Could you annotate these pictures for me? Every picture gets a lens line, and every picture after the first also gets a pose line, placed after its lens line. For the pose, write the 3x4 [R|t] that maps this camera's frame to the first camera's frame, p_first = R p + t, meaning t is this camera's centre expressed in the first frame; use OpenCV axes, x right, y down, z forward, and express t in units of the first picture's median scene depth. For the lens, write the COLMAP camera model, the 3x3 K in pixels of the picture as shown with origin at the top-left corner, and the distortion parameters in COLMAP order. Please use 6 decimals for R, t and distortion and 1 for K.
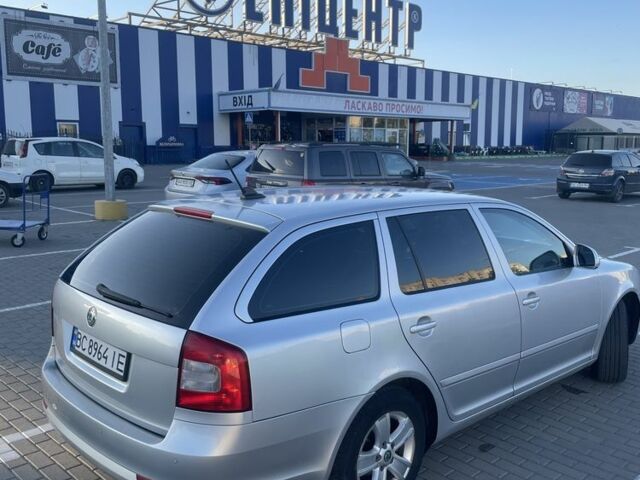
lens RADIAL K [[681.6, 0, 320.2], [0, 681.6, 239.2], [0, 0, 1]] dist [0.075019, 0.000000]
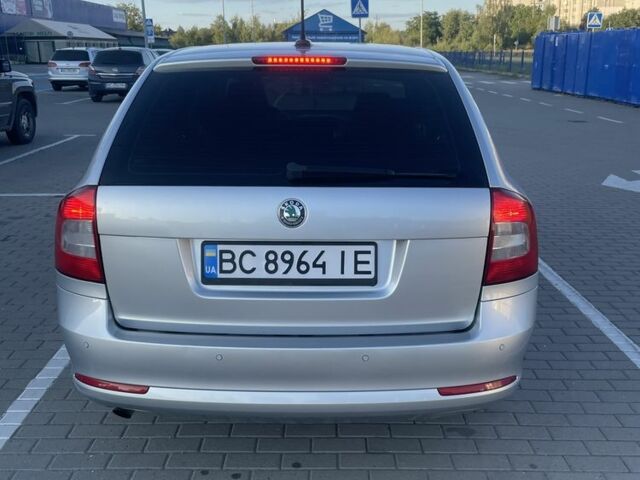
lens RADIAL K [[741.6, 0, 318.8], [0, 741.6, 241.8], [0, 0, 1]] dist [0.024058, 0.000000]
pose [[0.688113, -0.198311, 0.697979, -0.175910], [0.124898, 0.979942, 0.155290, 0.006479], [-0.714774, -0.019681, 0.699079, 0.099908]]
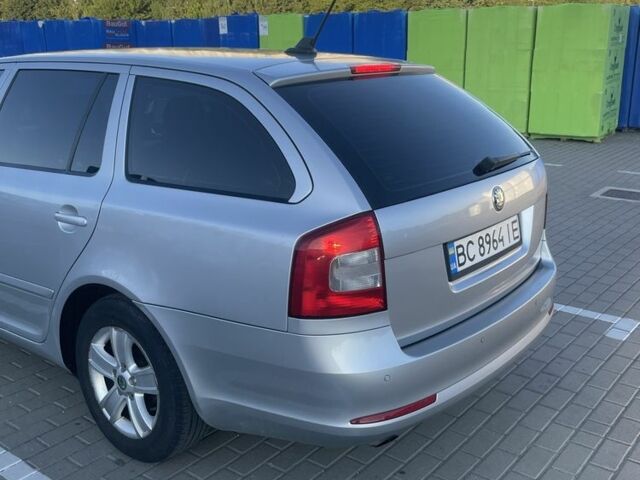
lens RADIAL K [[741.6, 0, 338.0], [0, 741.6, 247.0], [0, 0, 1]] dist [0.024058, 0.000000]
pose [[-0.167226, -0.284956, 0.943841, -0.238841], [0.159126, 0.936969, 0.311075, -0.027908], [-0.972993, 0.202209, -0.111341, 0.272858]]
